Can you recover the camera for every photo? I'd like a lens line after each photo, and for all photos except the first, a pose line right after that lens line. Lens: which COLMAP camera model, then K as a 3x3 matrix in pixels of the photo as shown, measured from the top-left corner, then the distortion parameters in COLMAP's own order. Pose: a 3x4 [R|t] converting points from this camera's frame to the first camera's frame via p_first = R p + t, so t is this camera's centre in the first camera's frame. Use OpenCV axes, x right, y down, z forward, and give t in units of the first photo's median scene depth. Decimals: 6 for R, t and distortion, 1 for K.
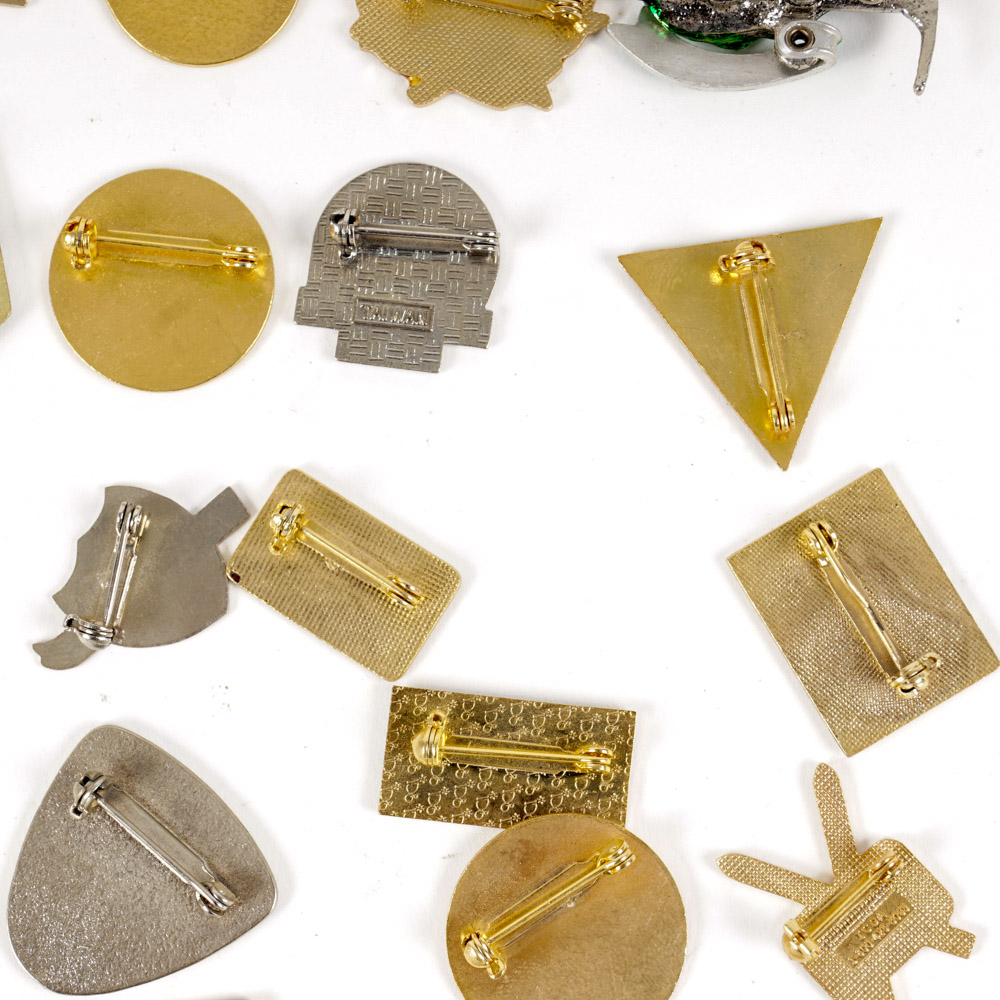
lens RADIAL K [[2609.5, 0, 500.0], [0, 2609.5, 500.0], [0, 0, 1]] dist [-0.068134, -0.028638]
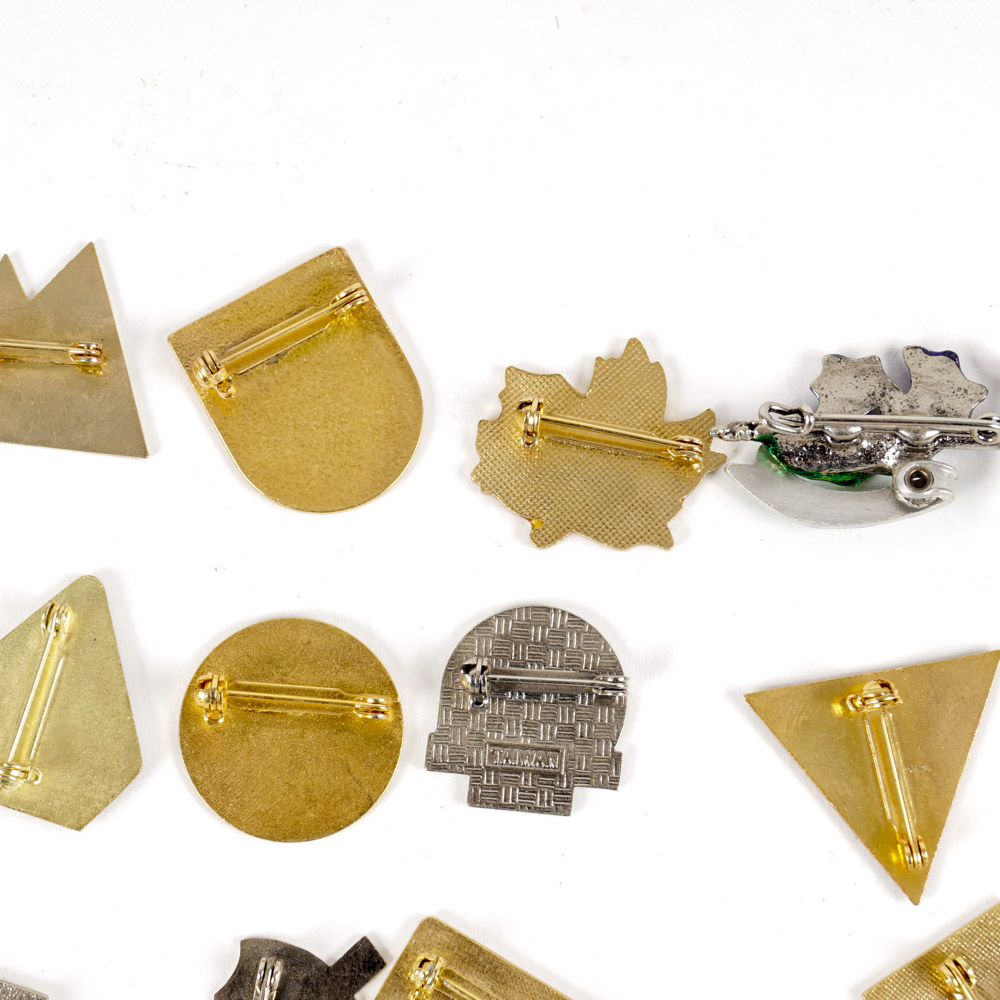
lens RADIAL K [[2609.5, 0, 500.0], [0, 2609.5, 500.0], [0, 0, 1]] dist [-0.068134, -0.028638]
pose [[0.998918, -0.023426, 0.040167, -0.088510], [0.025960, 0.997628, -0.063756, -0.107219], [-0.038578, 0.064730, 0.997157, -0.009290]]
